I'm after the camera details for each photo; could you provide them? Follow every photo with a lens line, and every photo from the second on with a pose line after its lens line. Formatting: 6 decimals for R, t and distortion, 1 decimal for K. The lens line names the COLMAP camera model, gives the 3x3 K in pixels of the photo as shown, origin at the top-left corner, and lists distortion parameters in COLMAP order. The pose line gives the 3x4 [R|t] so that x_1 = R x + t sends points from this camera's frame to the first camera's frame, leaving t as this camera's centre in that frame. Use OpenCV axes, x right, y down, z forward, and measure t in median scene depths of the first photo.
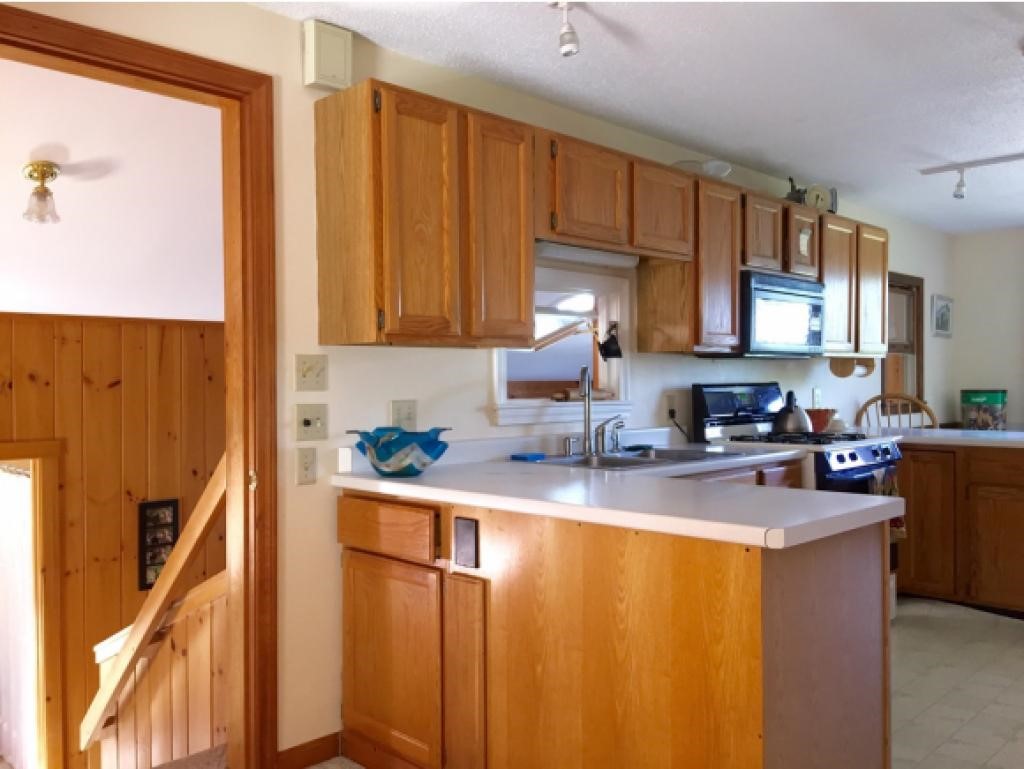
lens RADIAL K [[875.0, 0, 515.1], [0, 875.0, 385.0], [0, 0, 1]] dist [0.015744, -0.012997]
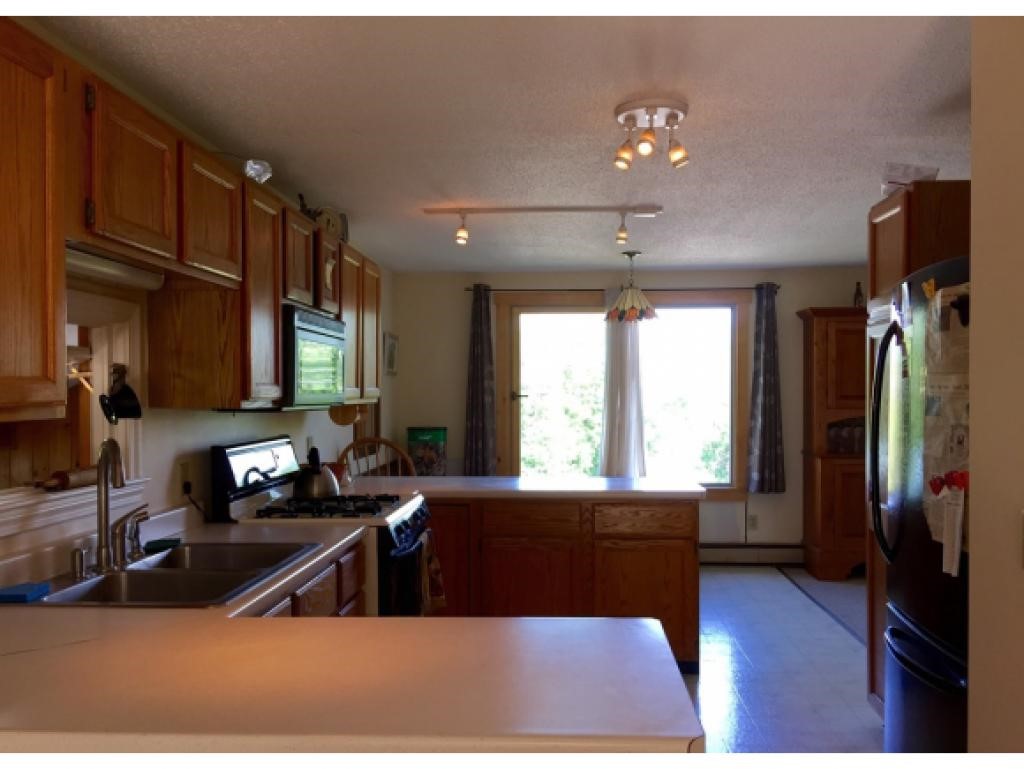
lens RADIAL K [[875.0, 0, 517.8], [0, 875.0, 390.6], [0, 0, 1]] dist [0.015744, -0.012997]
pose [[0.730760, 0.003445, 0.682625, -0.129003], [0.001045, 0.999980, -0.006165, -0.046363], [-0.682633, 0.005218, 0.730743, 0.271702]]
